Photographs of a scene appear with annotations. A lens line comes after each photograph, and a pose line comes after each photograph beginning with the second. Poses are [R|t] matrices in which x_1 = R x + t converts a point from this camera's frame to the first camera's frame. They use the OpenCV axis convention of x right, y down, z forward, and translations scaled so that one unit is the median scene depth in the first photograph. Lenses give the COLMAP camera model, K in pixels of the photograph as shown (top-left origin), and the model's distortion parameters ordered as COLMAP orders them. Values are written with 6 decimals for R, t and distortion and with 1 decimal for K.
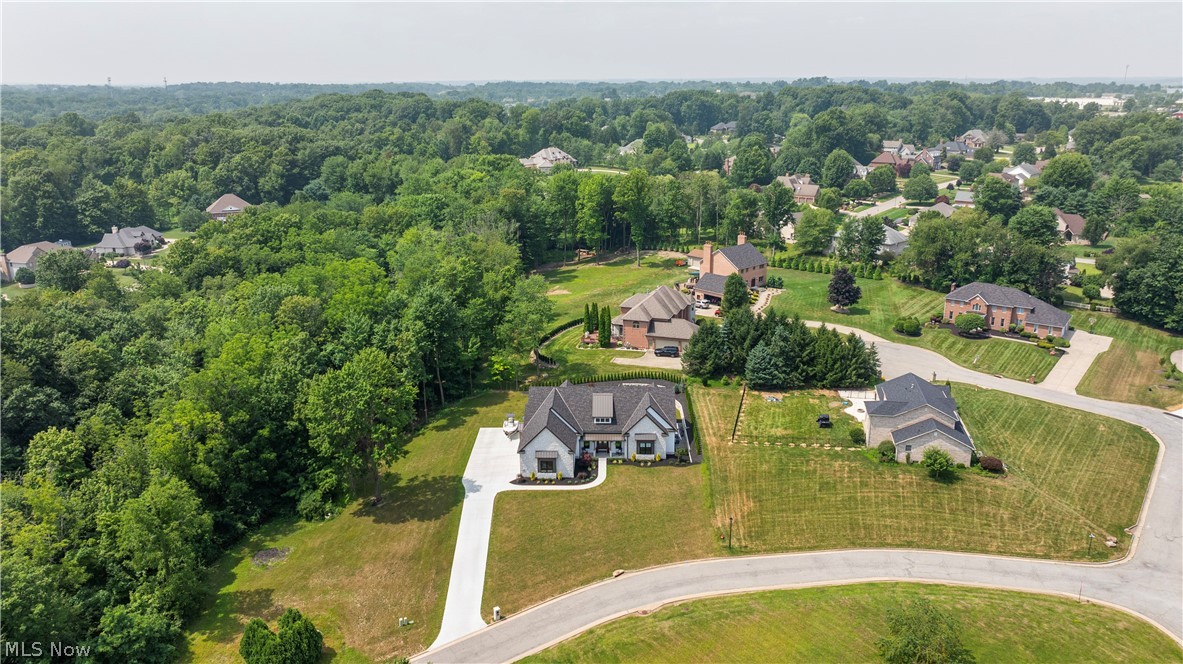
lens RADIAL K [[859.8, 0, 595.8], [0, 859.8, 330.5], [0, 0, 1]] dist [-0.024322, 0.009351]
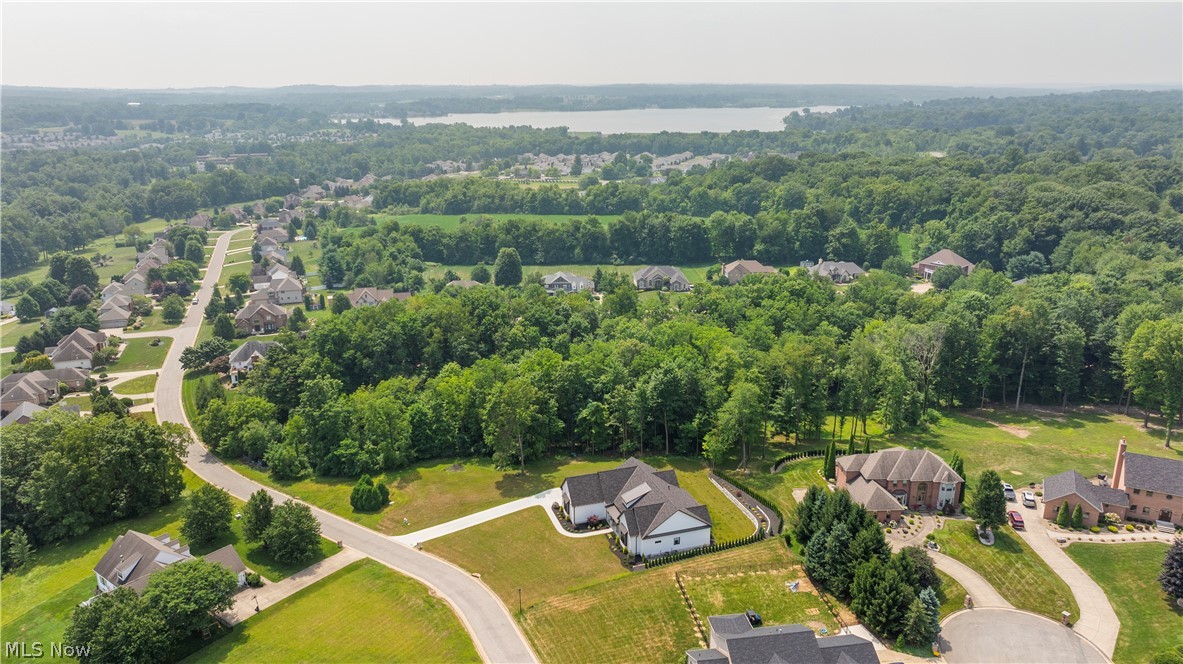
lens RADIAL K [[859.8, 0, 595.8], [0, 859.8, 330.5], [0, 0, 1]] dist [-0.024322, 0.009351]
pose [[0.340371, 0.269585, -0.900817, 1.028533], [-0.267915, 0.946113, 0.181910, -0.339770], [0.901315, 0.179425, 0.394255, 0.430513]]
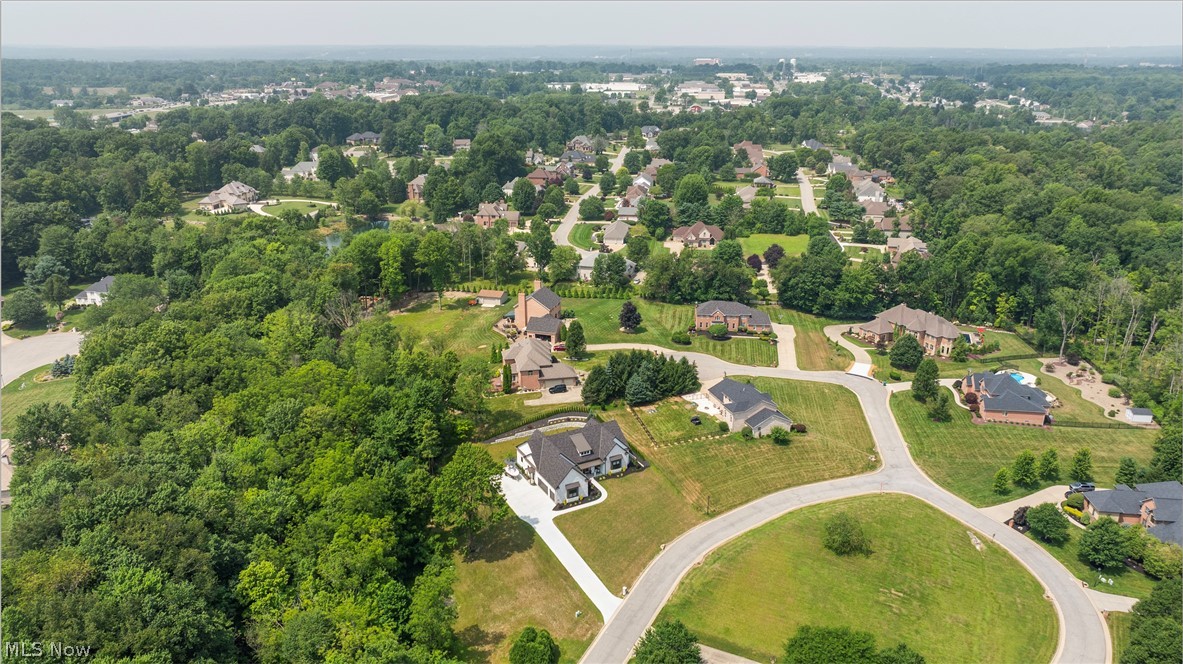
lens RADIAL K [[859.8, 0, 595.8], [0, 859.8, 330.5], [0, 0, 1]] dist [-0.024322, 0.009351]
pose [[0.857288, -0.155693, 0.490730, -0.645723], [0.131223, 0.987775, 0.084147, -0.216170], [-0.497832, -0.007743, 0.867239, -0.264872]]
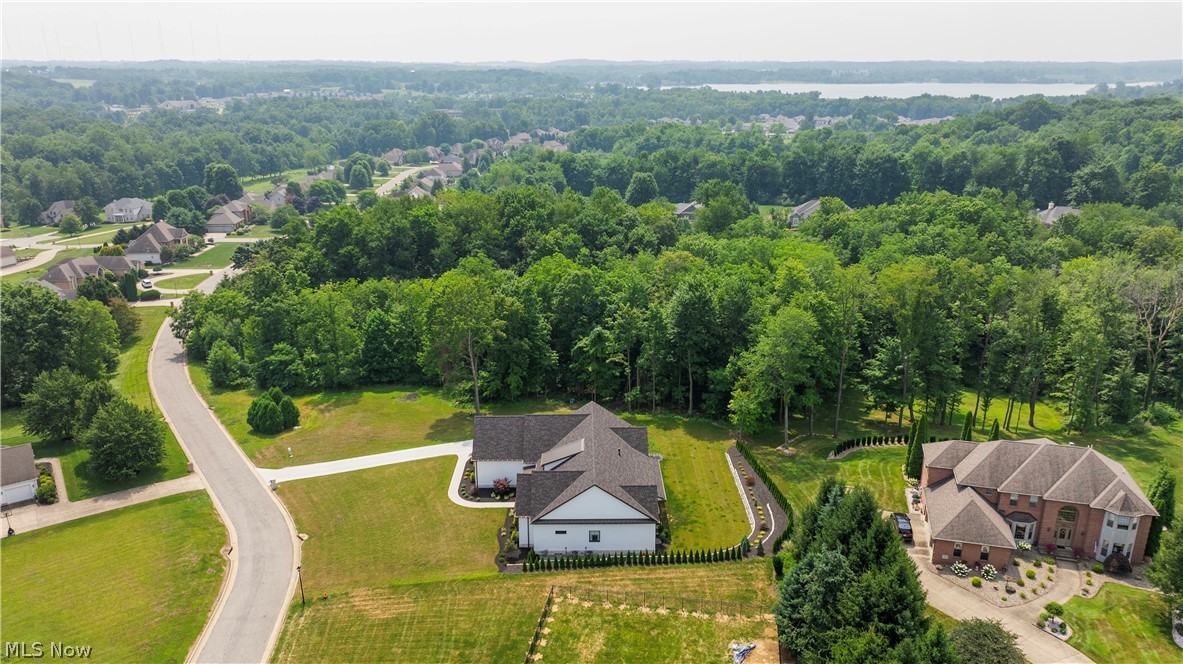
lens RADIAL K [[859.8, 0, 595.8], [0, 859.8, 330.5], [0, 0, 1]] dist [-0.024322, 0.009351]
pose [[0.032376, 0.301469, -0.952926, 0.712901], [-0.284806, 0.916681, 0.280326, -0.238984], [0.958038, 0.262323, 0.115539, 0.915636]]
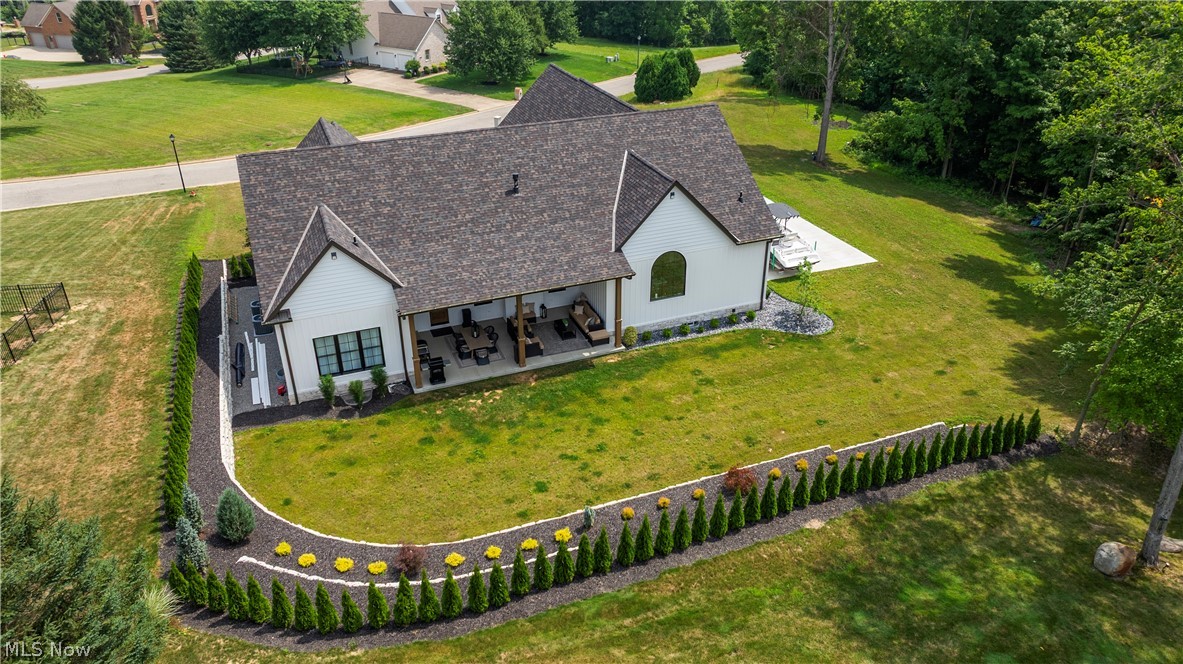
lens RADIAL K [[859.8, 0, 595.8], [0, 859.8, 330.5], [0, 0, 1]] dist [-0.024322, 0.009351]
pose [[-0.923008, 0.188922, -0.335208, 0.090172], [-0.101082, 0.721519, 0.684977, -0.093374], [0.371266, 0.666123, -0.646871, 1.283990]]
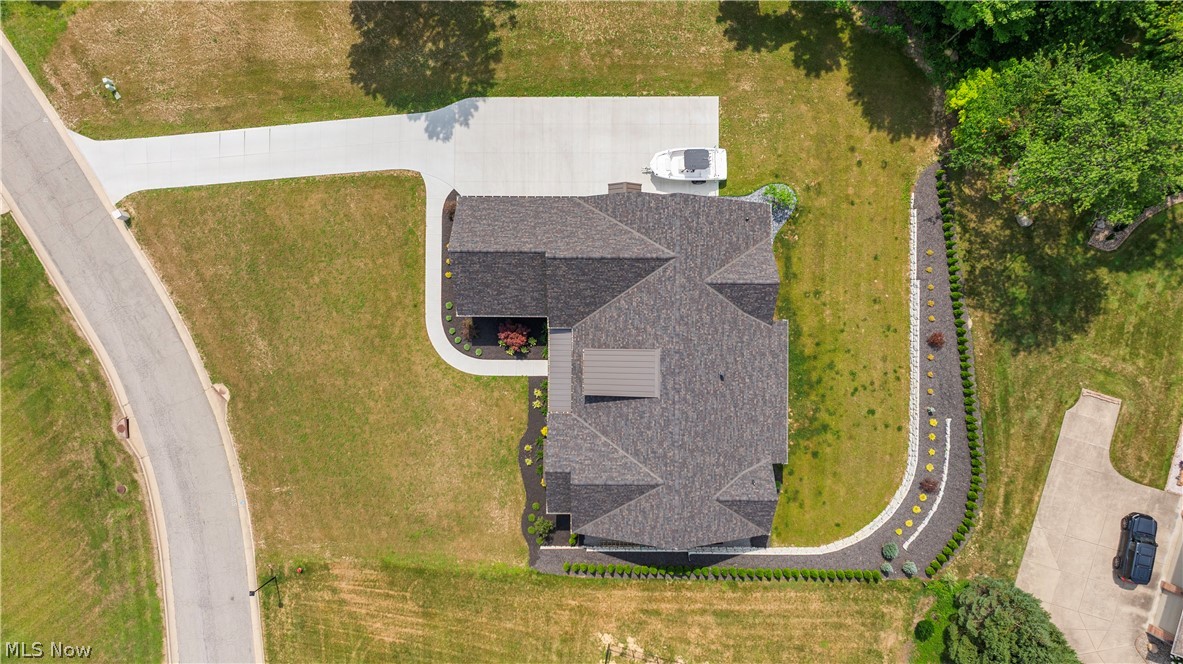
lens RADIAL K [[859.8, 0, 595.8], [0, 859.8, 330.5], [0, 0, 1]] dist [-0.024322, 0.009351]
pose [[0.010295, 0.999946, -0.001730, -0.012611], [-0.278313, 0.004527, 0.960480, -0.327073], [0.960435, -0.009406, 0.278344, 0.872595]]
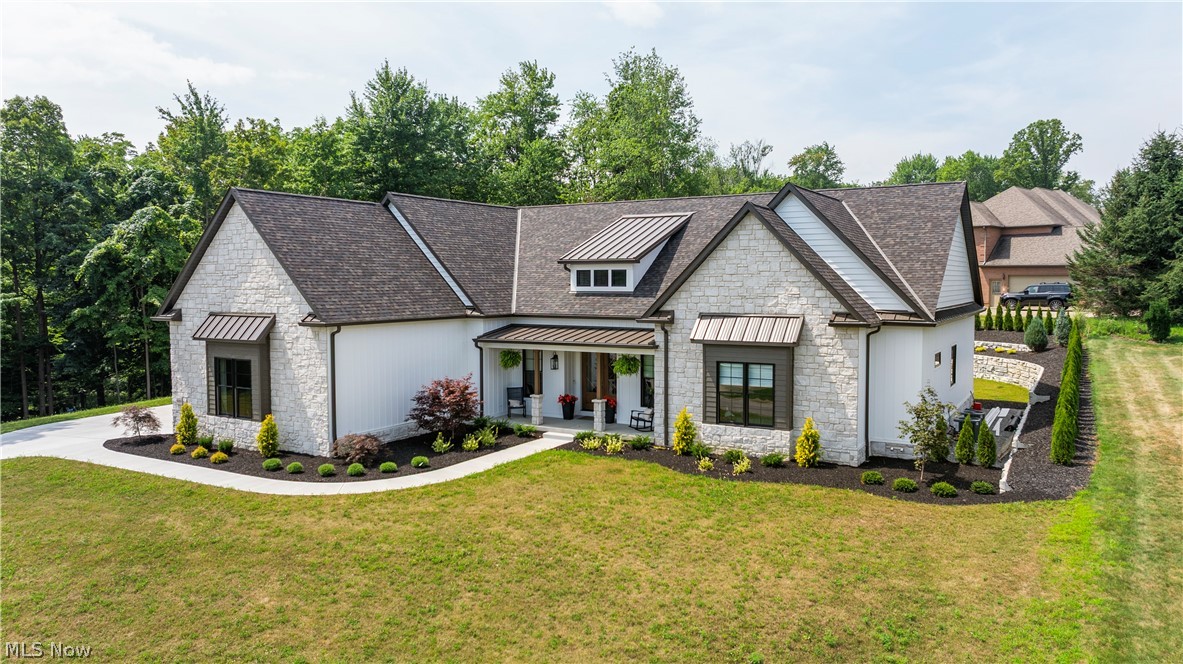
lens RADIAL K [[859.8, 0, 595.8], [0, 859.8, 330.5], [0, 0, 1]] dist [-0.024322, 0.009351]
pose [[0.874465, 0.034309, -0.483873, 0.116526], [-0.149775, 0.967855, -0.202050, 0.161629], [0.461387, 0.249158, 0.851494, 0.790146]]
